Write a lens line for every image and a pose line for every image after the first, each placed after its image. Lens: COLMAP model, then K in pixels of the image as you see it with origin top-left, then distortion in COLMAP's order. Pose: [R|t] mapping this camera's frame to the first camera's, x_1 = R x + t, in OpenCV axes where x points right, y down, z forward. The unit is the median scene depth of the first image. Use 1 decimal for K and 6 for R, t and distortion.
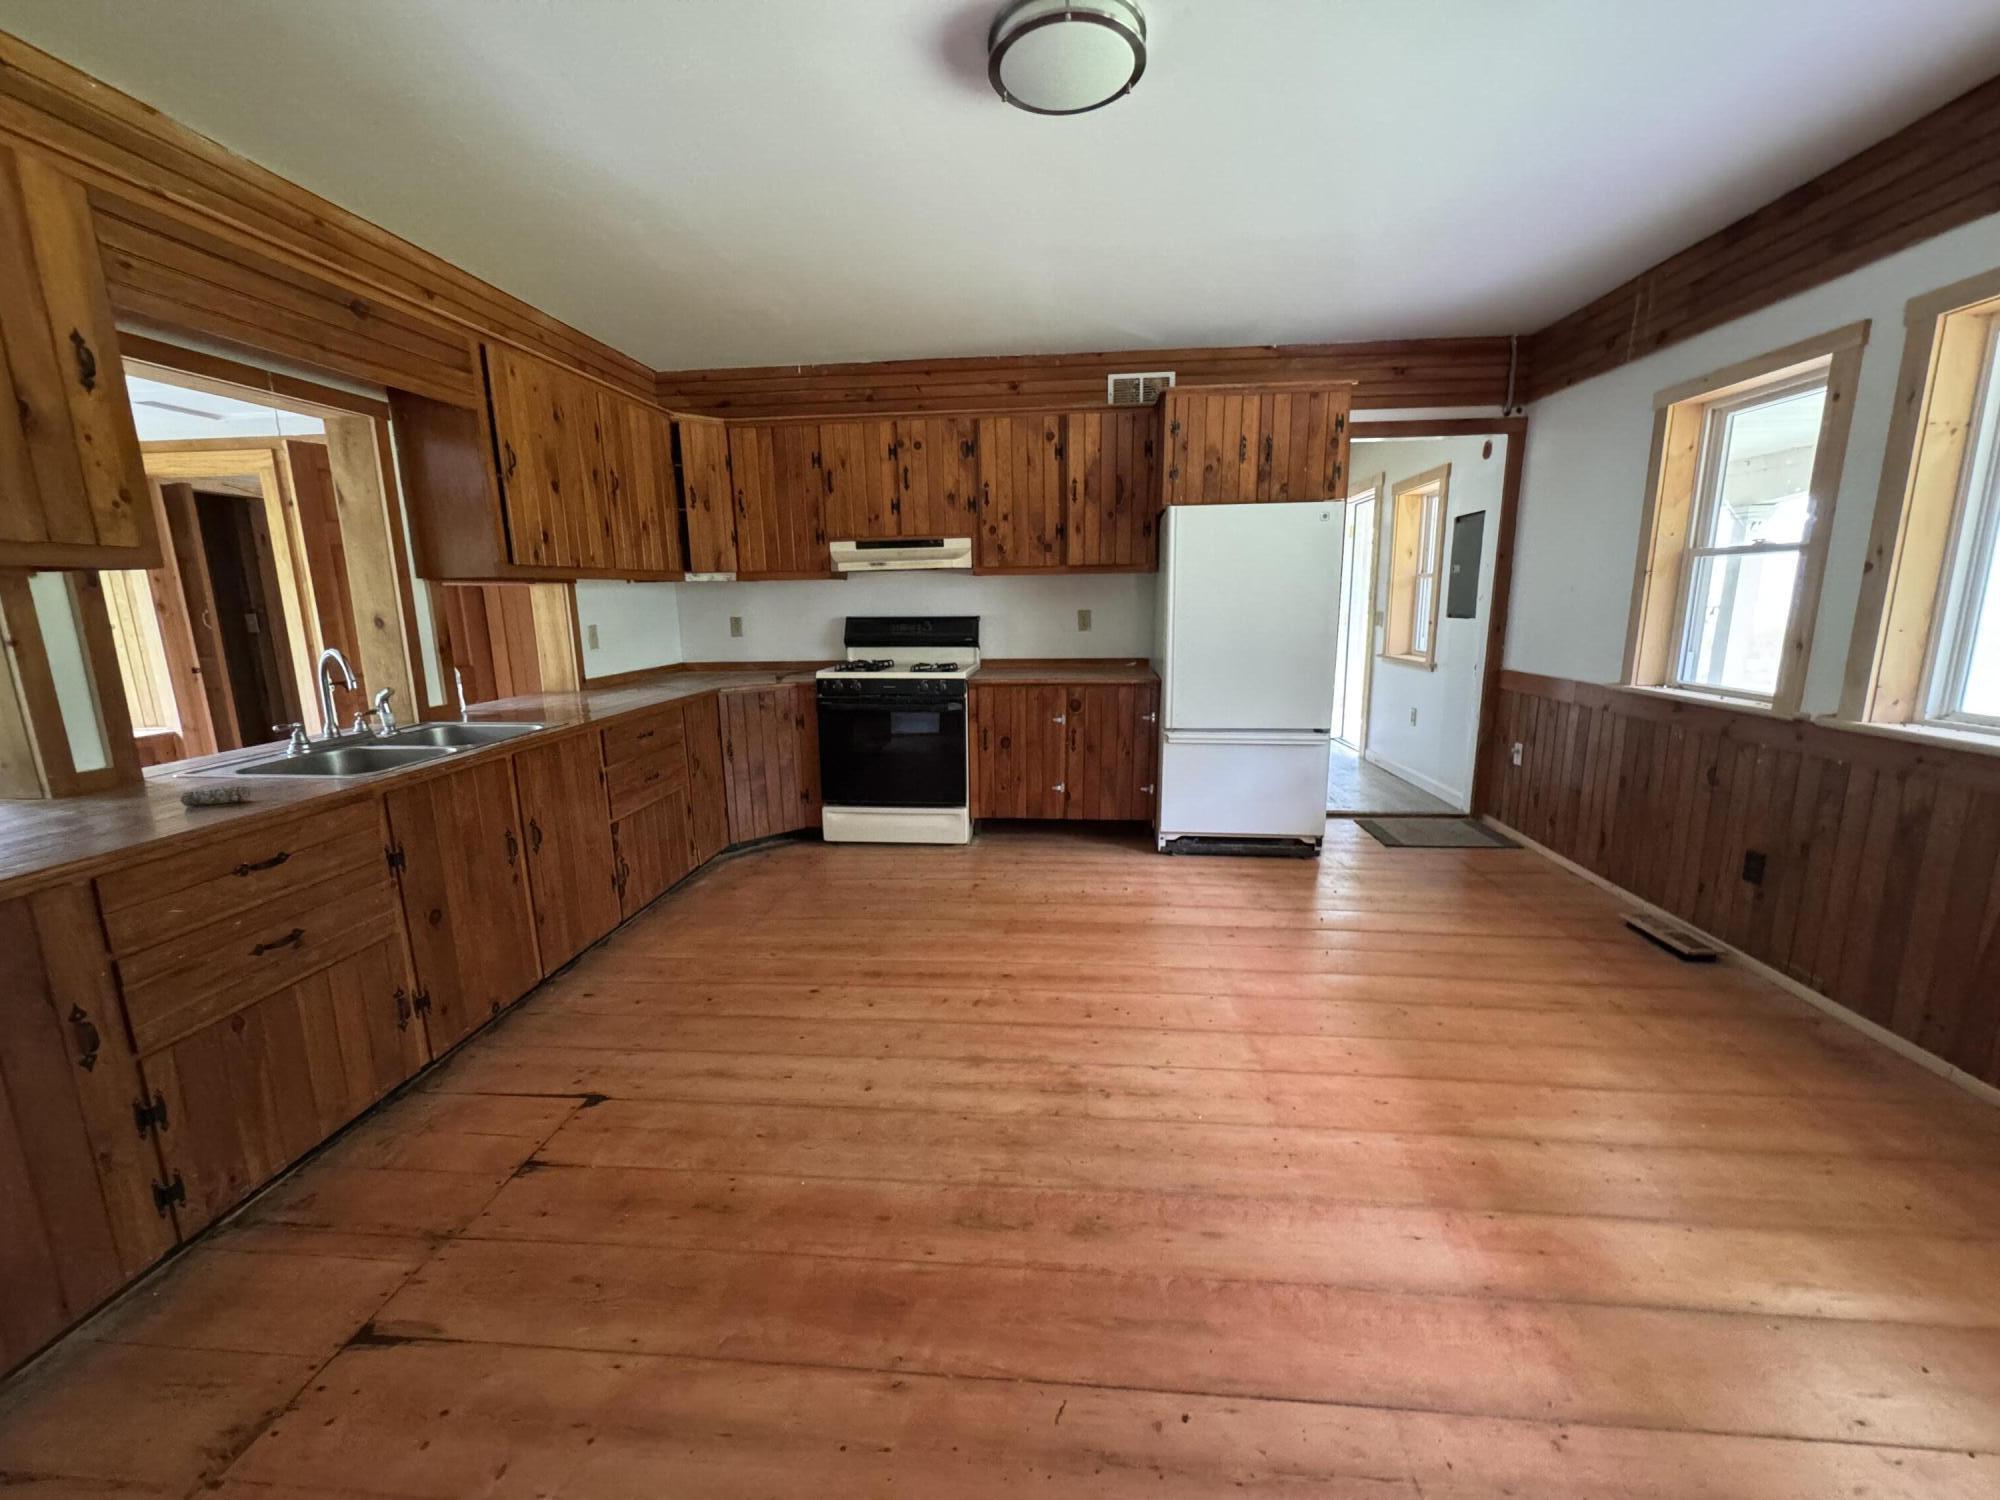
lens RADIAL K [[798.4, 0, 998.6], [0, 798.4, 752.3], [0, 0, 1]] dist [-0.002219, 0.000404]
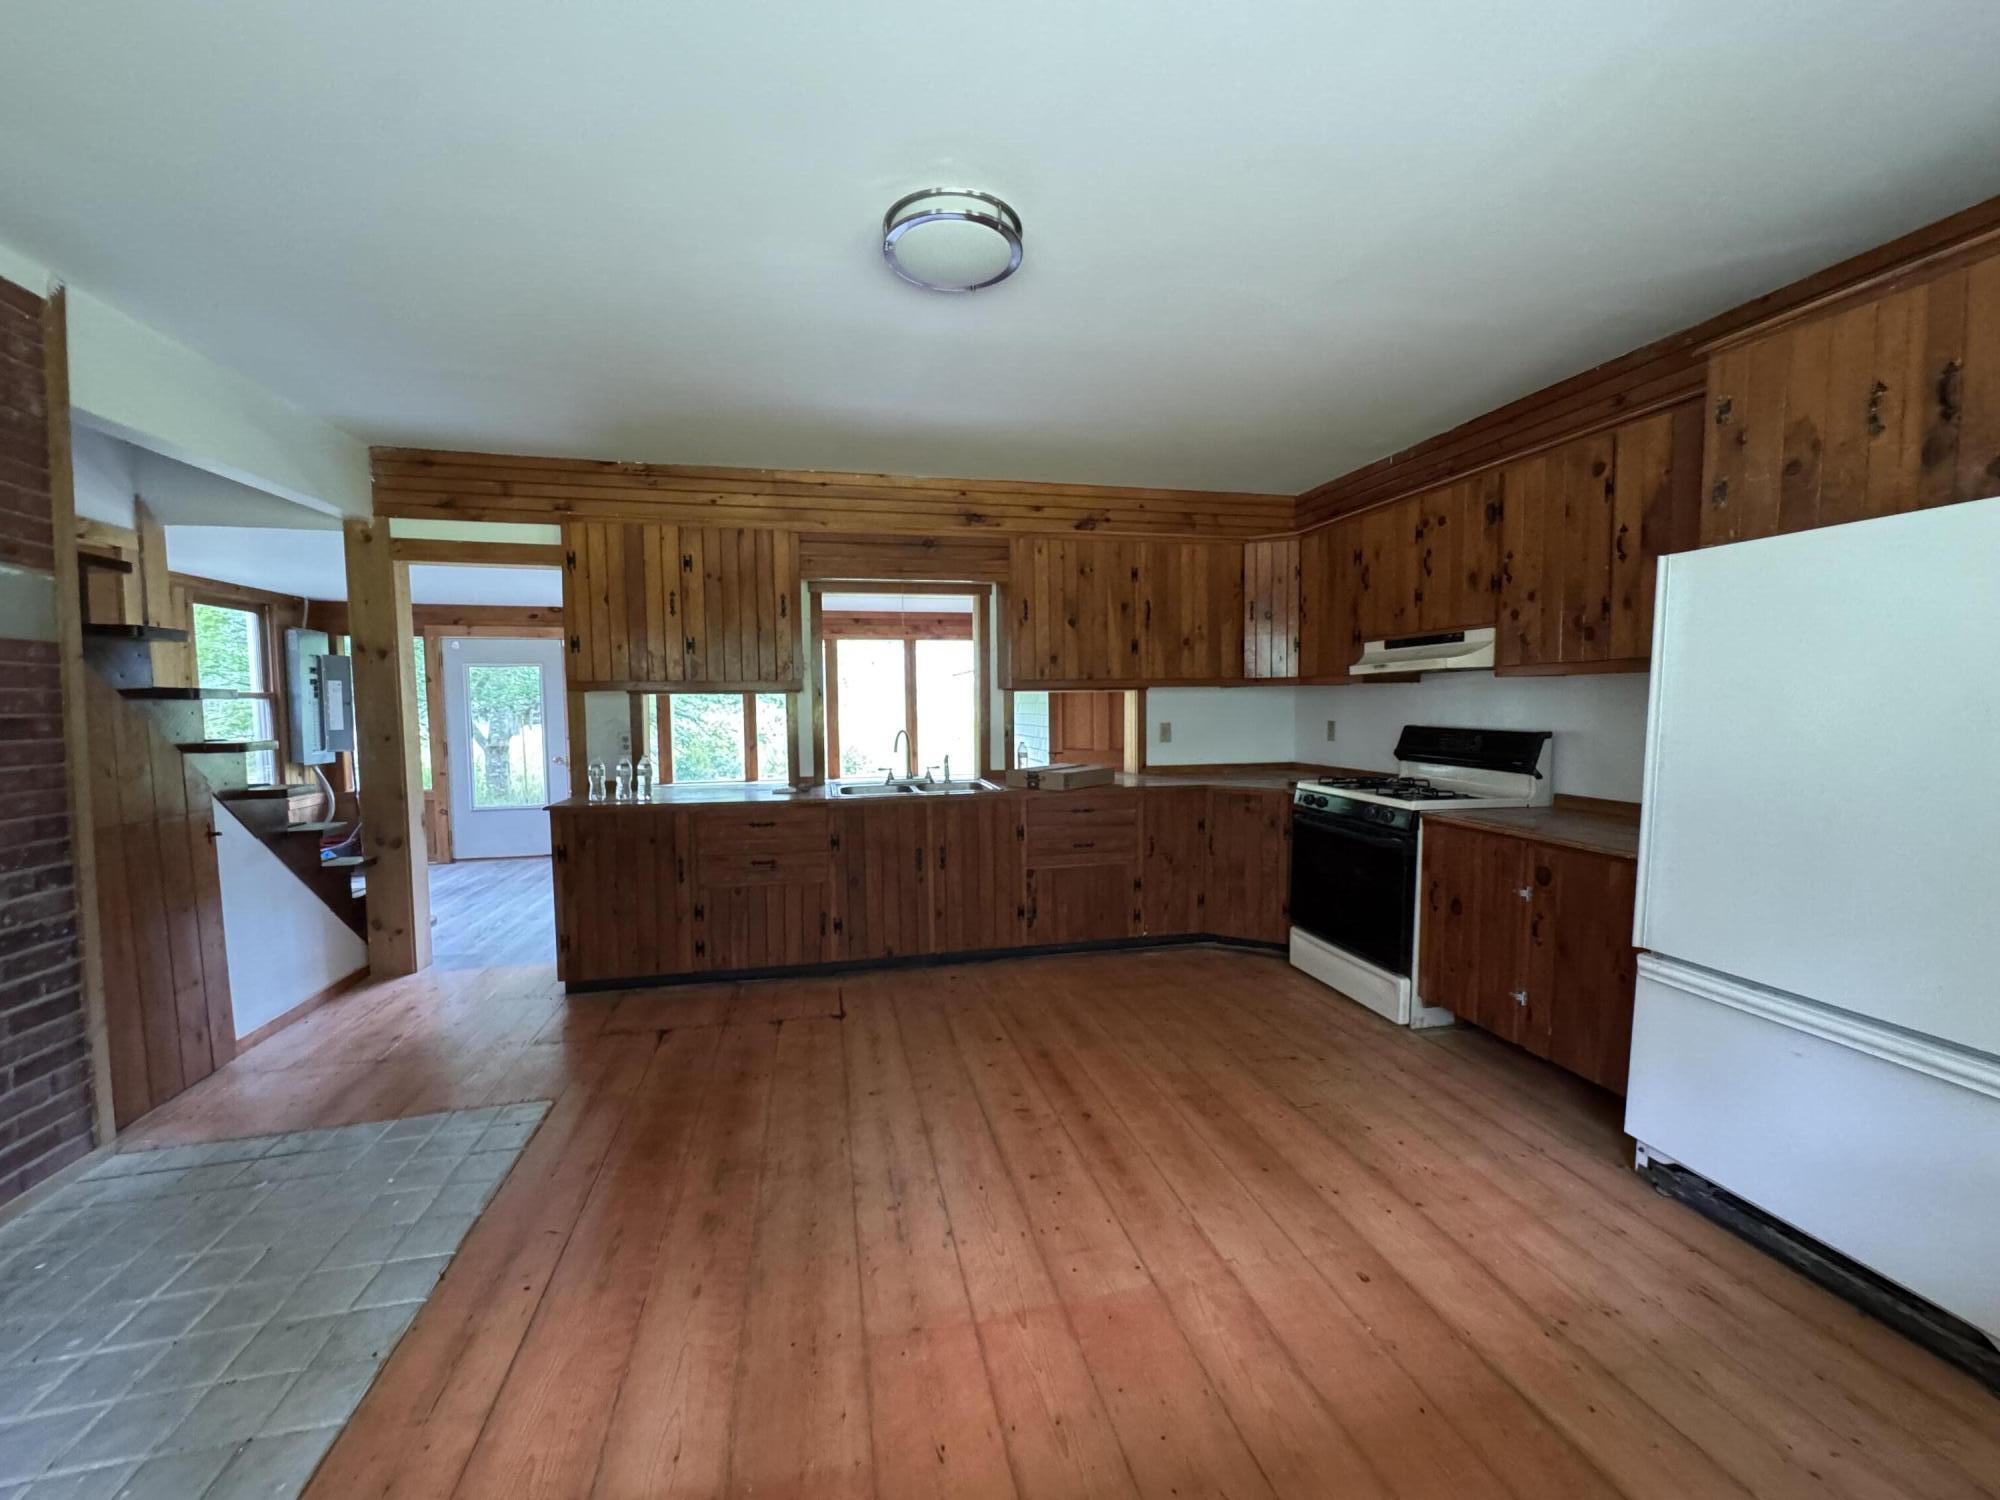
lens RADIAL K [[798.4, 0, 999.8], [0, 798.4, 753.5], [0, 0, 1]] dist [-0.002219, 0.000404]
pose [[0.312453, 0.075575, -0.946922, 0.596252], [-0.181752, 0.983170, 0.018495, -0.093781], [0.932384, 0.166326, 0.320930, 0.395588]]
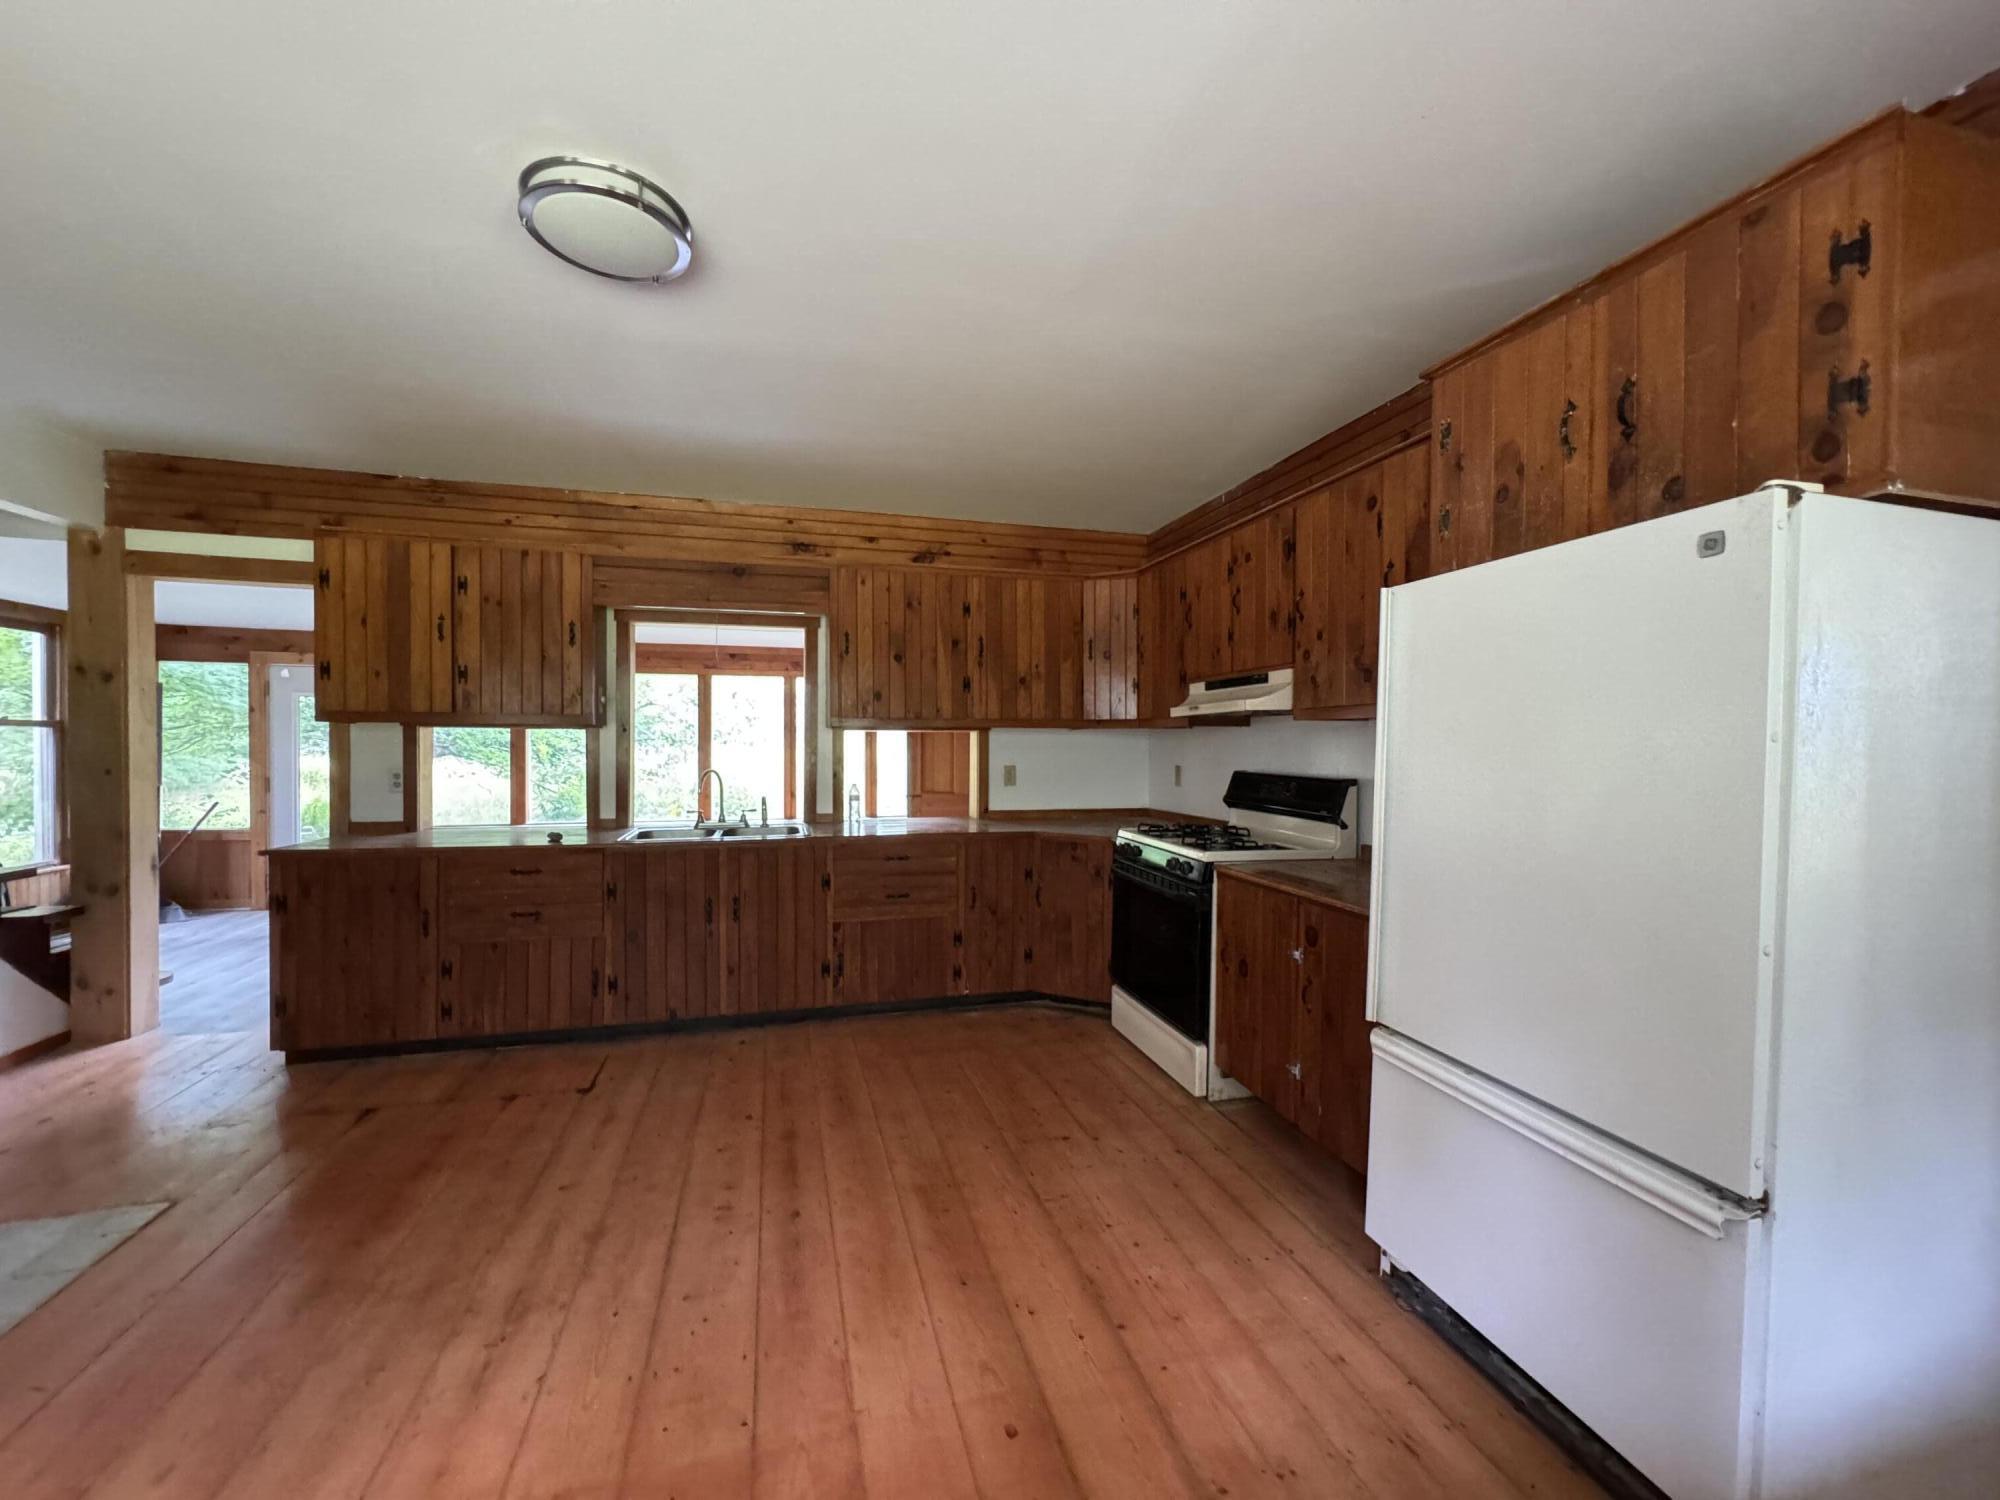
lens RADIAL K [[798.4, 0, 999.6], [0, 798.4, 753.4], [0, 0, 1]] dist [-0.002219, 0.000404]
pose [[0.358066, 0.029592, -0.933227, 0.594546], [-0.192827, 0.980295, -0.042900, -0.129369], [0.913568, 0.195312, 0.356716, 0.592156]]
